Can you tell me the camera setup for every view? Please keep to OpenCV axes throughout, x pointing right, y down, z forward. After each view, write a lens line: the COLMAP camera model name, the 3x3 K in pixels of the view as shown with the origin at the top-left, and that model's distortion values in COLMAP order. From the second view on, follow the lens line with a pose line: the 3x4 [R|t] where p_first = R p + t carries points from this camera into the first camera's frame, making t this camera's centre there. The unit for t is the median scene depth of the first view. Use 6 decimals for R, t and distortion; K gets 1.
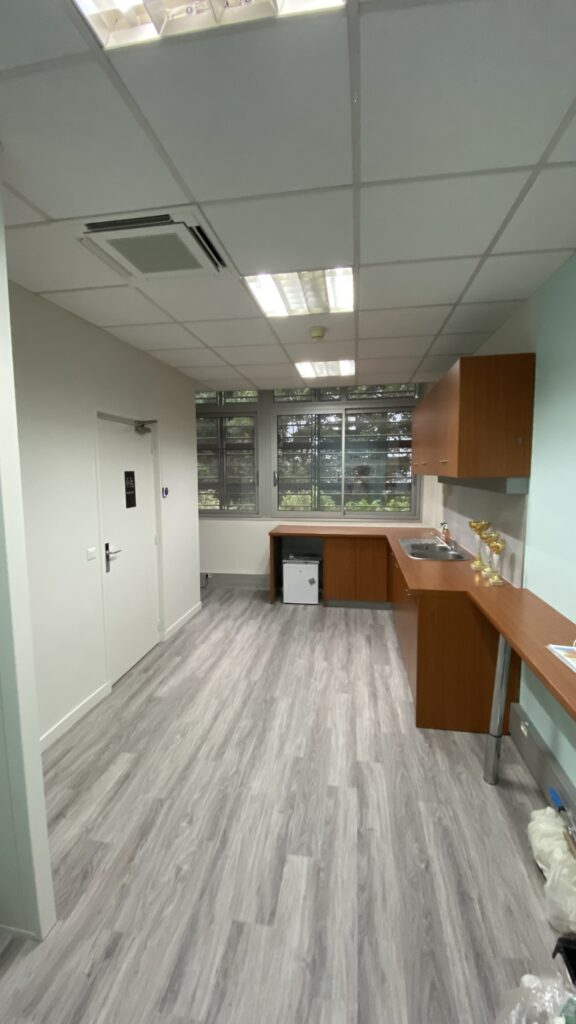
lens RADIAL K [[410.6, 0, 288.0], [0, 410.6, 512.0], [0, 0, 1]] dist [-0.000431, -0.000156]
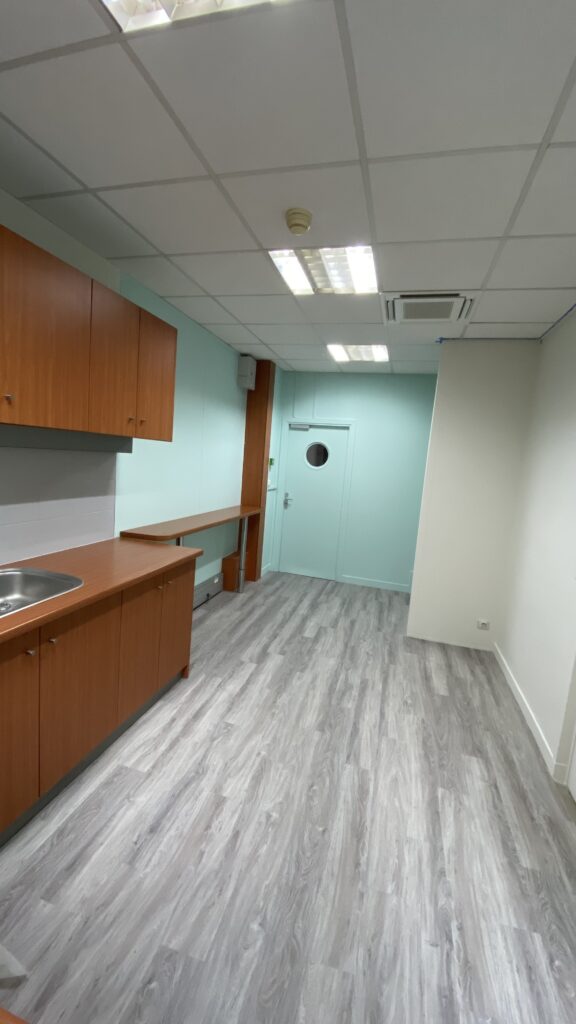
lens RADIAL K [[410.6, 0, 288.0], [0, 410.6, 512.0], [0, 0, 1]] dist [-0.000431, -0.000156]
pose [[-0.991322, -0.086964, 0.098582, -0.014880], [-0.061752, 0.970082, 0.234792, -0.162696], [-0.116051, 0.226667, -0.967034, 1.897983]]
